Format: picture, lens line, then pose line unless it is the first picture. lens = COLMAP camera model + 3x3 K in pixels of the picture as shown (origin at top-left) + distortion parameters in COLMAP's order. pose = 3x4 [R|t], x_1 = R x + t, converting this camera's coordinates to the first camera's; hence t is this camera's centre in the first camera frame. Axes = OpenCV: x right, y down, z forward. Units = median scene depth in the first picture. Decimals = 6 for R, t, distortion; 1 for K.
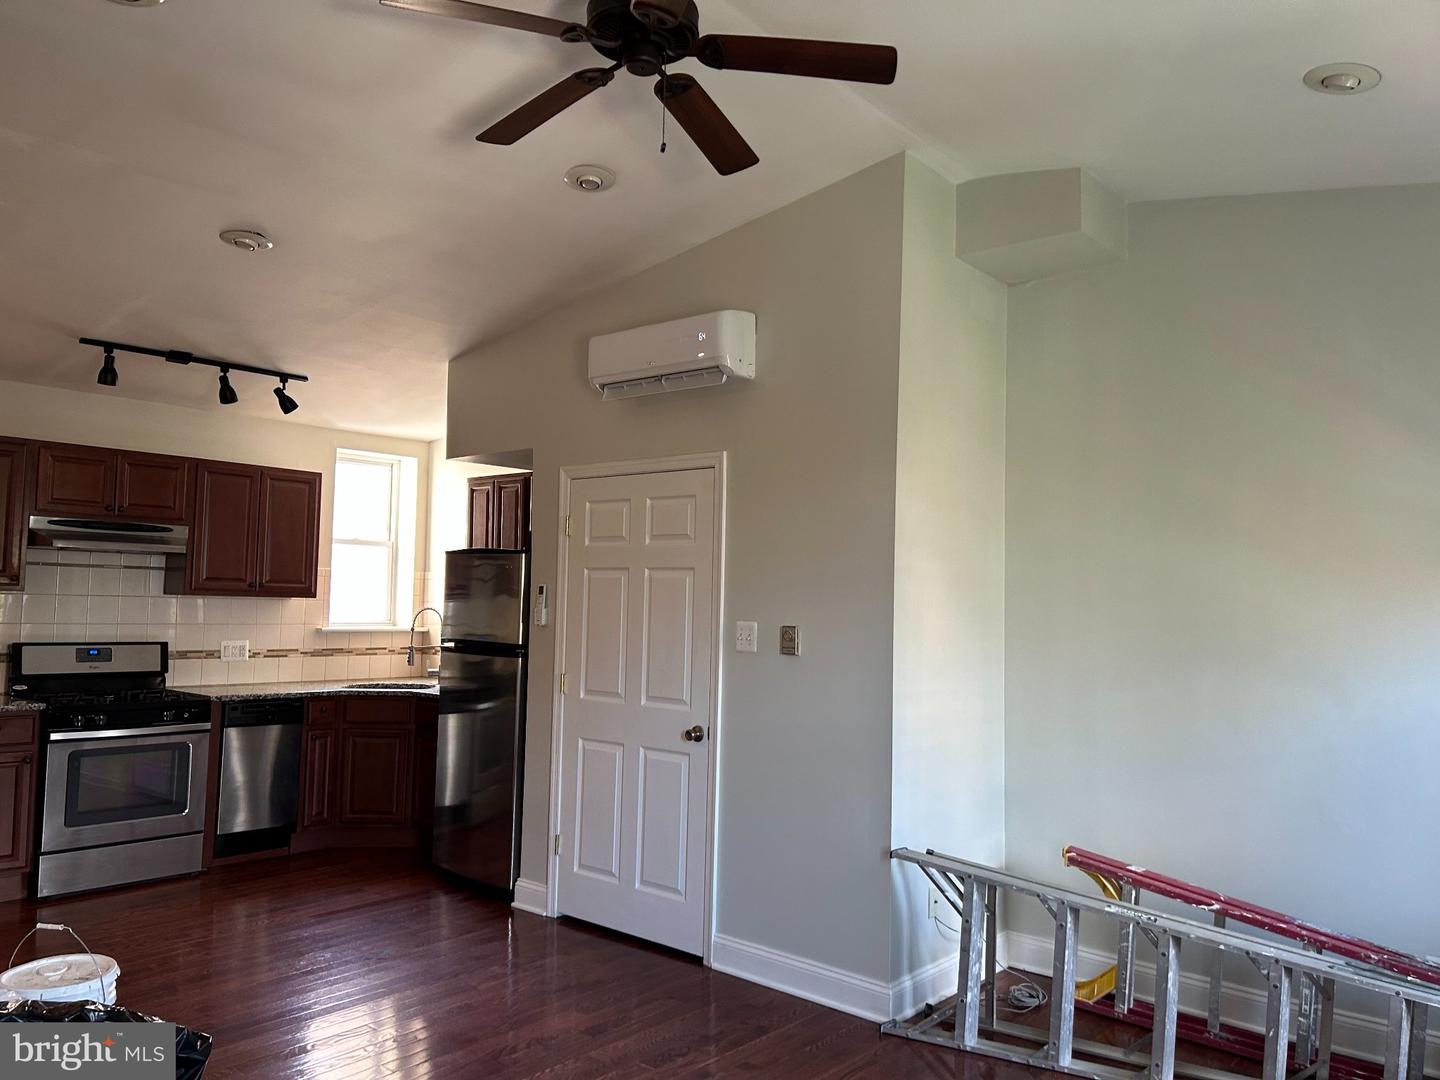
lens RADIAL K [[1077.1, 0, 723.1], [0, 1077.1, 549.2], [0, 0, 1]] dist [0.059783, -0.056834]
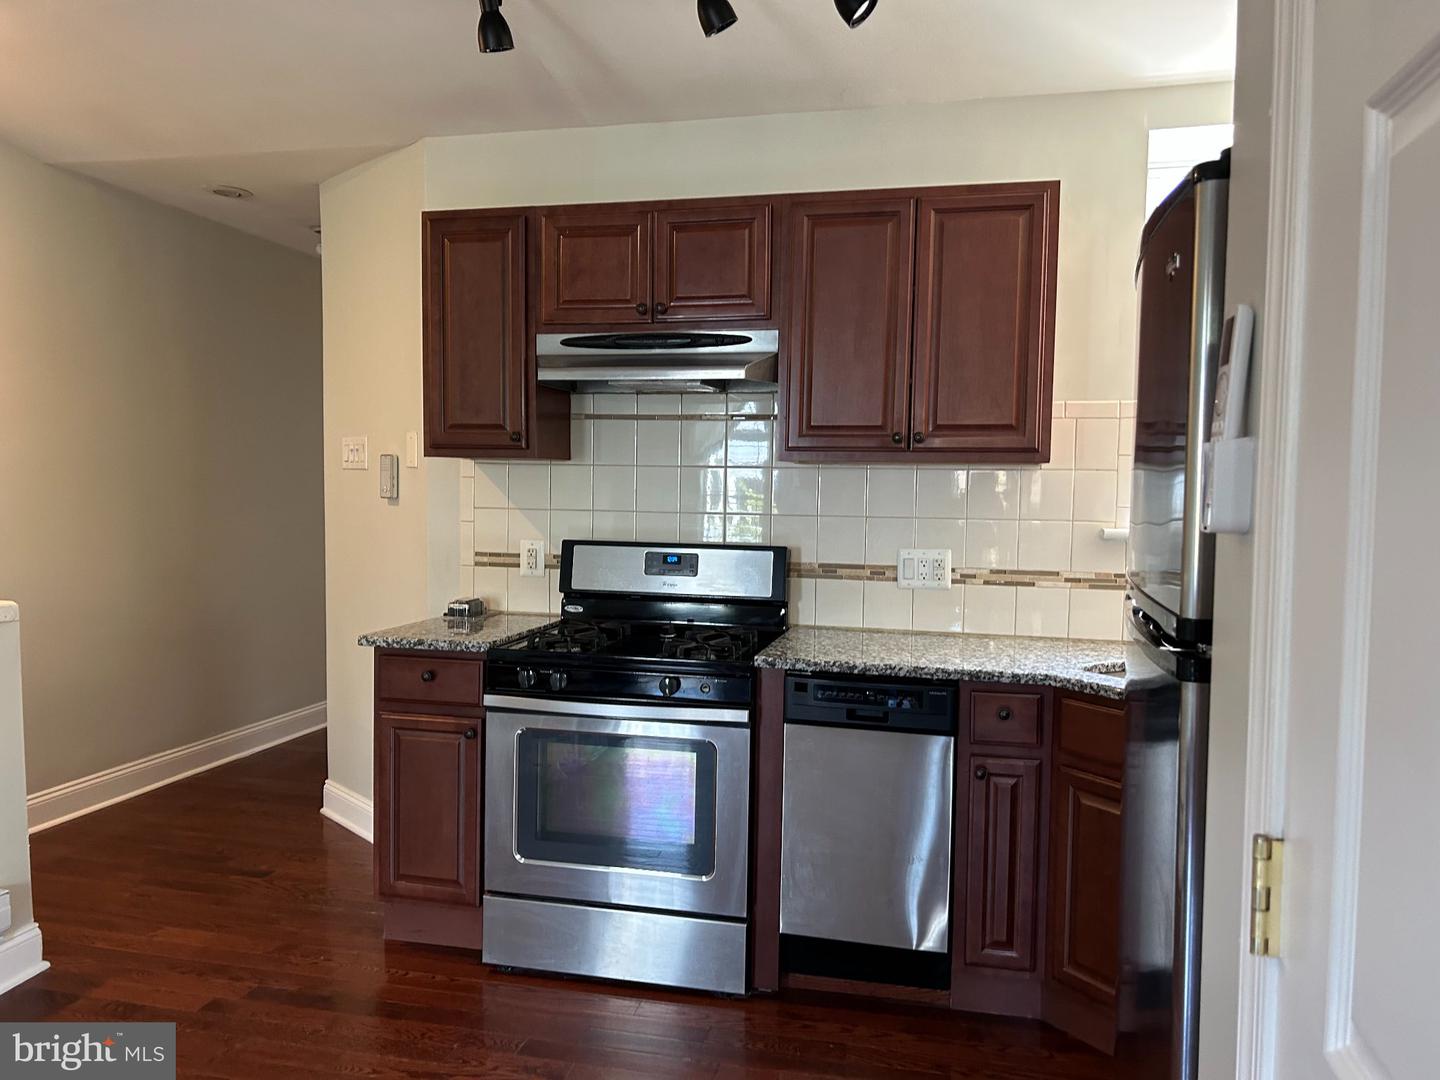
lens RADIAL K [[1077.1, 0, 711.9], [0, 1077.1, 551.5], [0, 0, 1]] dist [0.059783, -0.056834]
pose [[0.460363, 0.040035, -0.886828, -0.041368], [0.043909, 0.996733, 0.067790, 0.051317], [0.886644, -0.070147, 0.457101, 0.755215]]
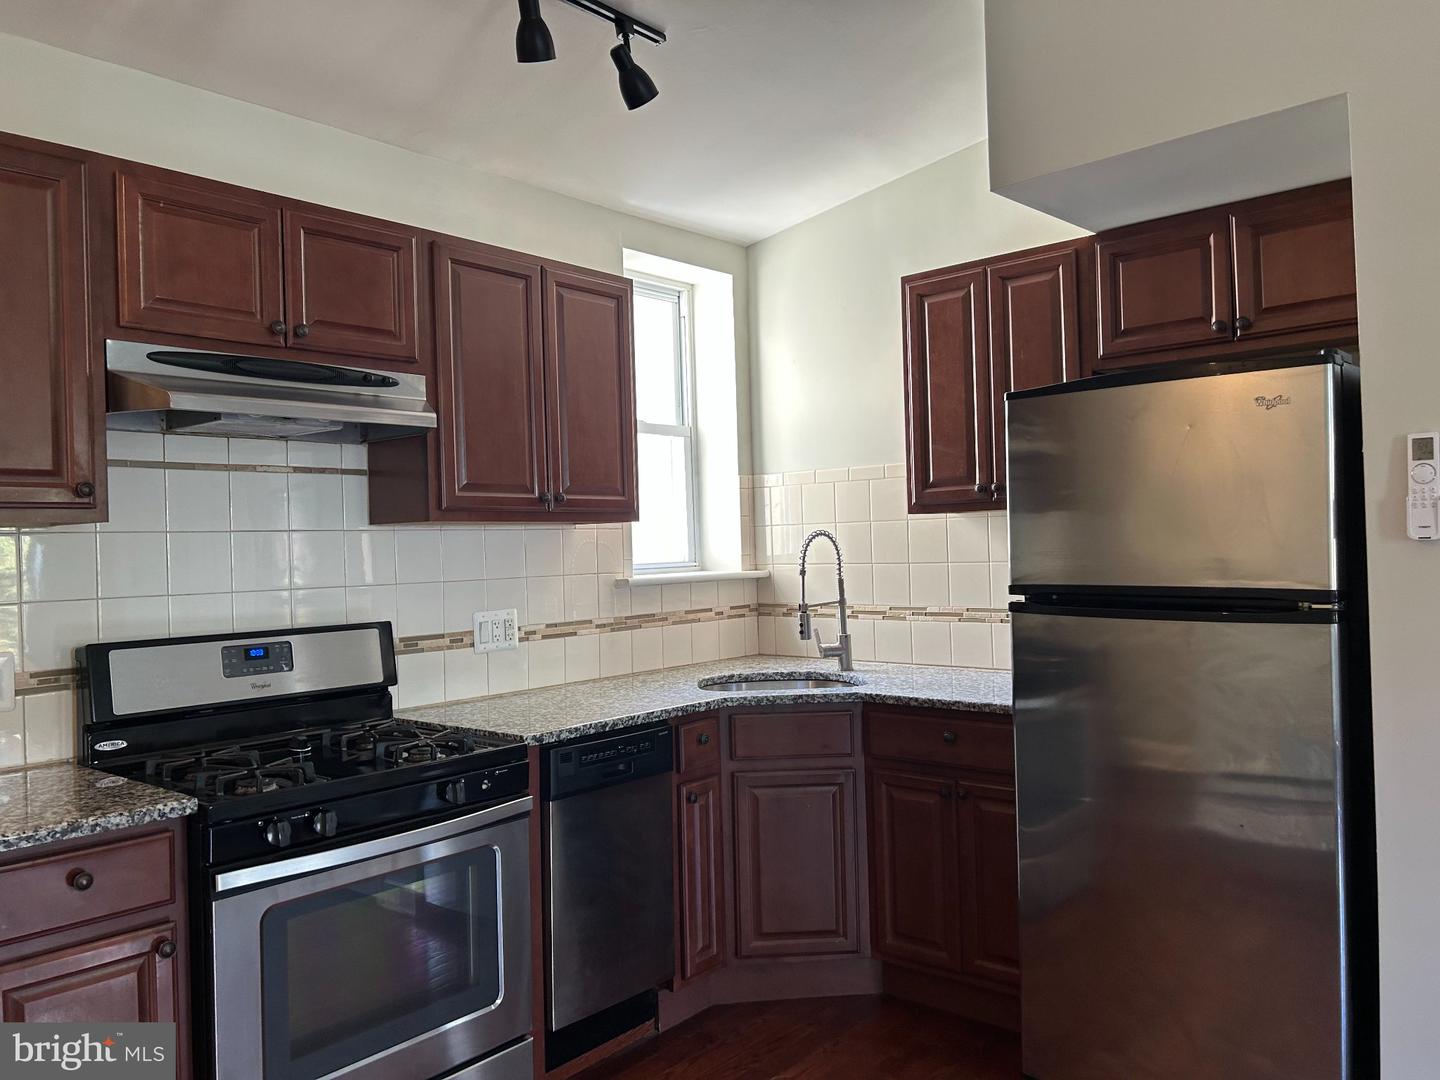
lens RADIAL K [[1077.1, 0, 713.4], [0, 1077.1, 543.8], [0, 0, 1]] dist [0.059783, -0.056834]
pose [[0.998677, -0.051349, -0.002694, -0.384054], [0.051420, 0.997332, 0.051811, 0.035159], [0.000026, -0.051881, 0.998653, 0.549996]]
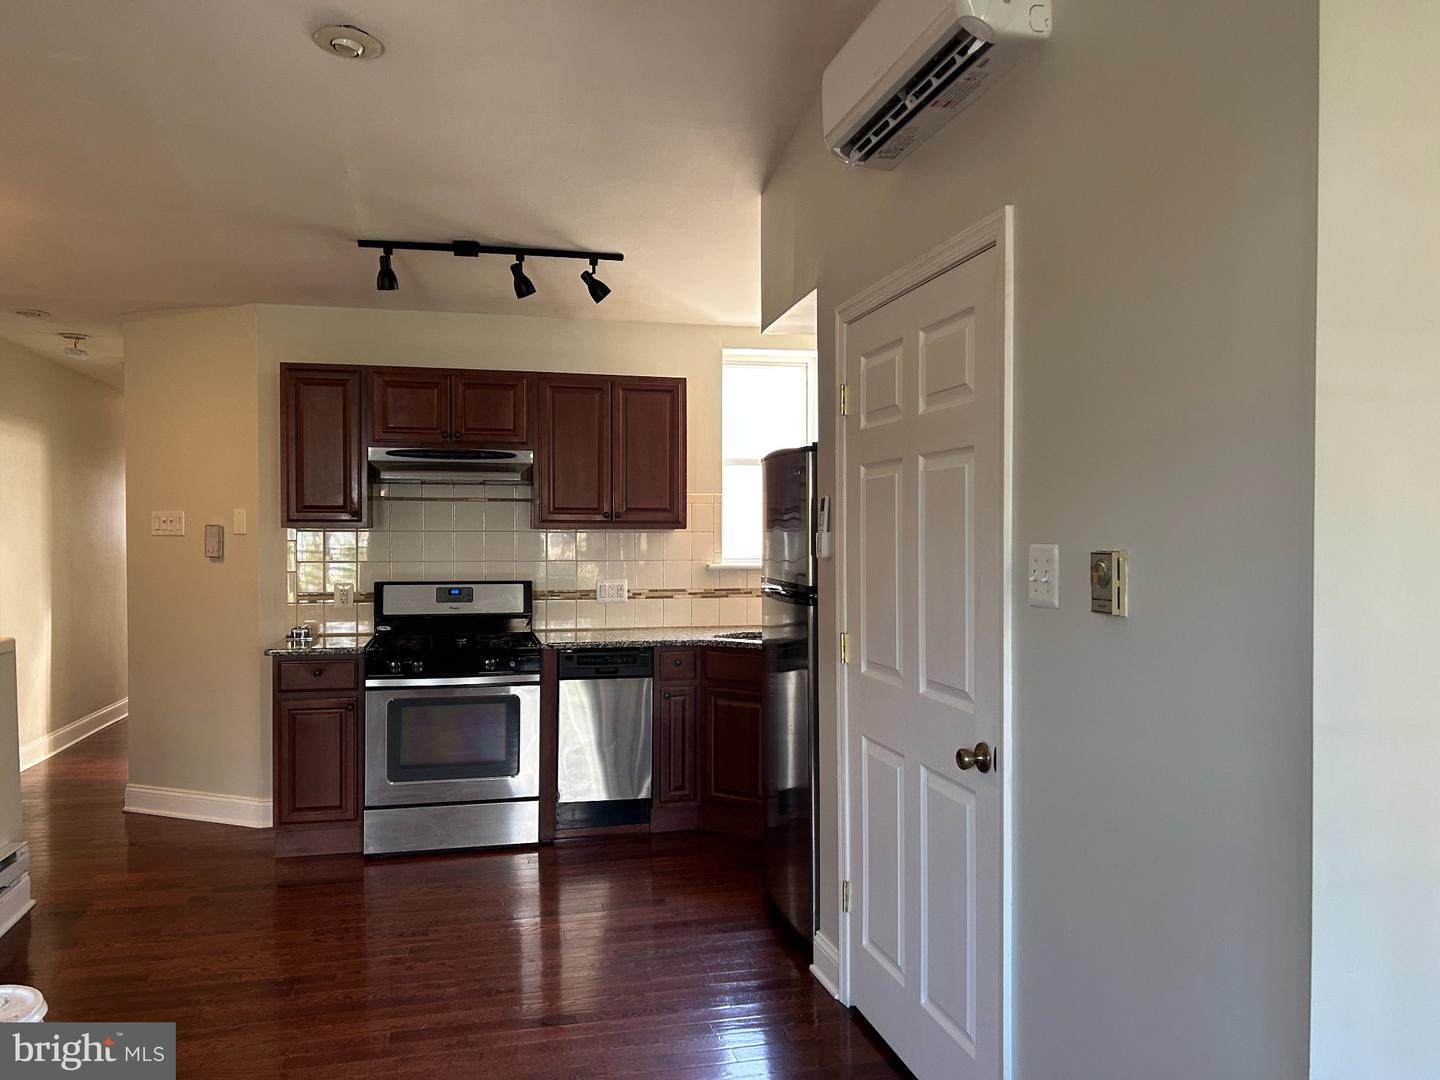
lens RADIAL K [[1077.1, 0, 719.4], [0, 1077.1, 547.5], [0, 0, 1]] dist [0.059783, -0.056834]
pose [[0.811246, -0.017240, -0.584450, 0.146091], [0.050280, 0.997920, 0.040354, 0.031290], [0.582539, -0.062123, 0.810426, 0.390654]]
